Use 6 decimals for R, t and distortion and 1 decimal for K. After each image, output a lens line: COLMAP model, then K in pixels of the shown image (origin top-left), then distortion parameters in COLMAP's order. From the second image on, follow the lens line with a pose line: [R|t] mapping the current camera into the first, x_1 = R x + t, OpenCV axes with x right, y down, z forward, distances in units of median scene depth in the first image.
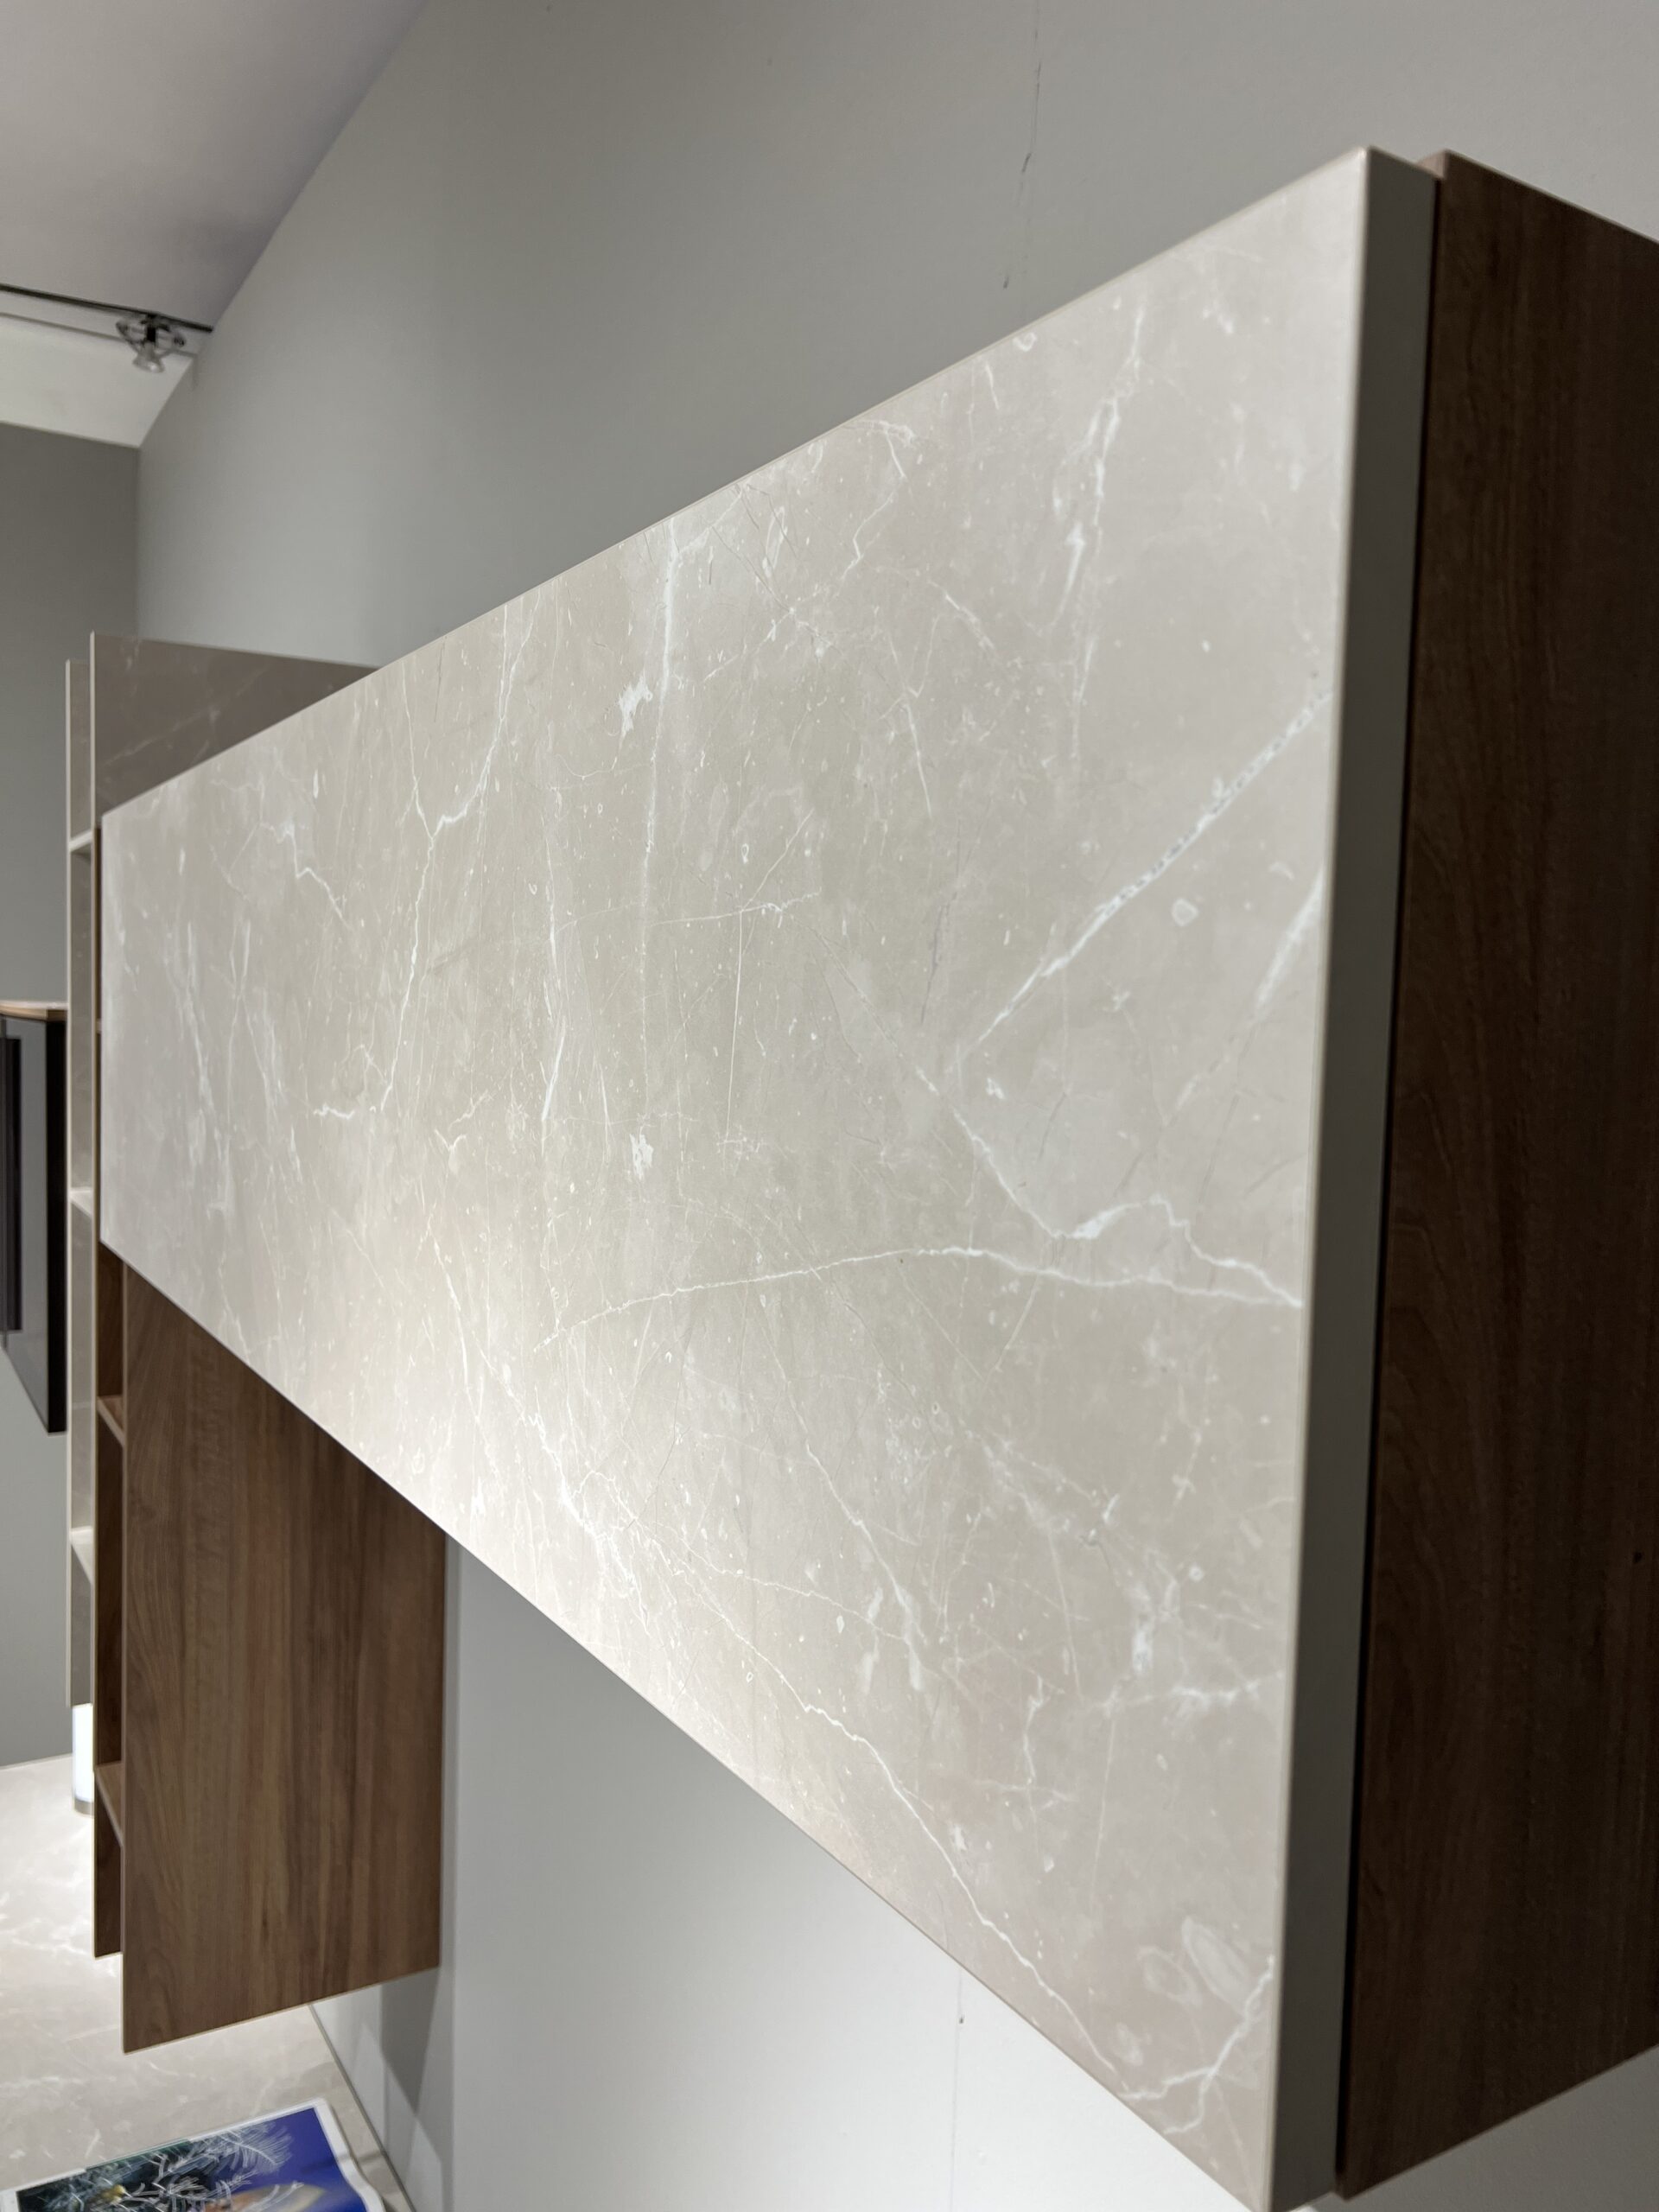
lens RADIAL K [[1676.6, 0, 829.5], [0, 1676.6, 1106.0], [0, 0, 1]] dist [0.027664, -0.059347]
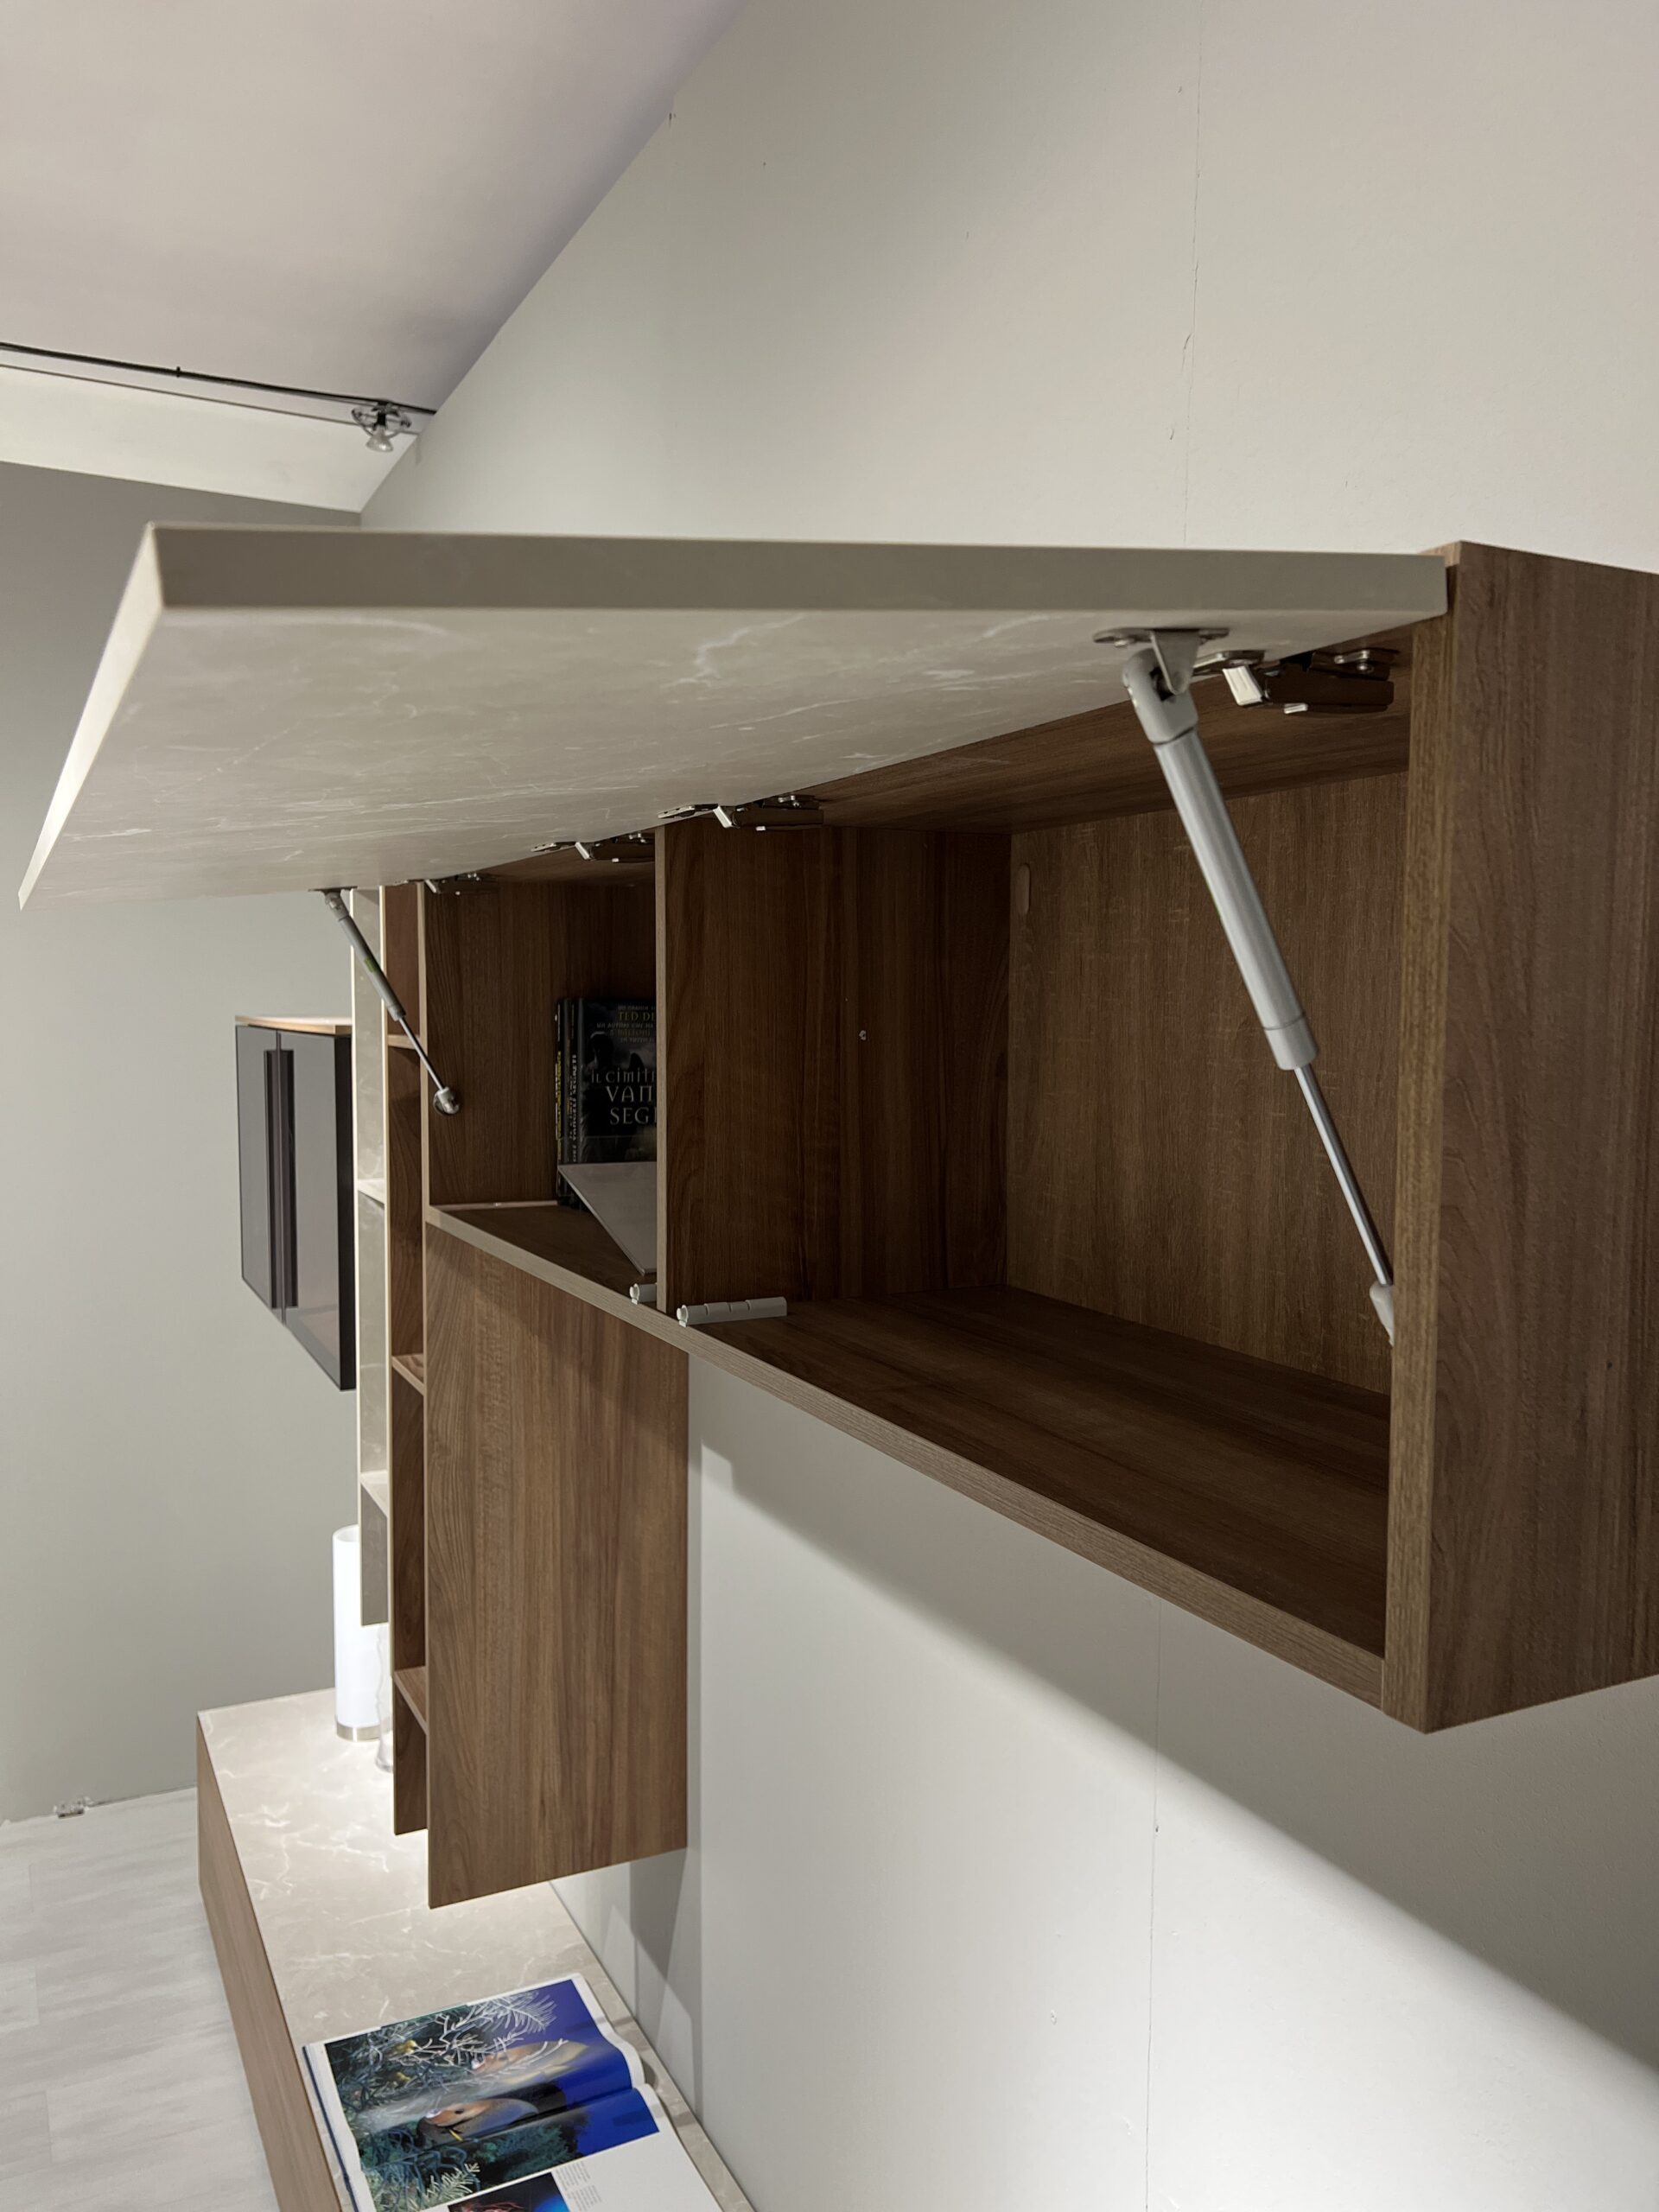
lens RADIAL K [[1702.3, 0, 829.5], [0, 1702.3, 1106.0], [0, 0, 1]] dist [-0.000336, -0.002725]
pose [[0.996368, -0.016875, -0.083466, -0.028618], [0.017196, 0.999847, 0.003130, 0.000461], [0.083400, -0.004554, 0.996506, -0.158468]]
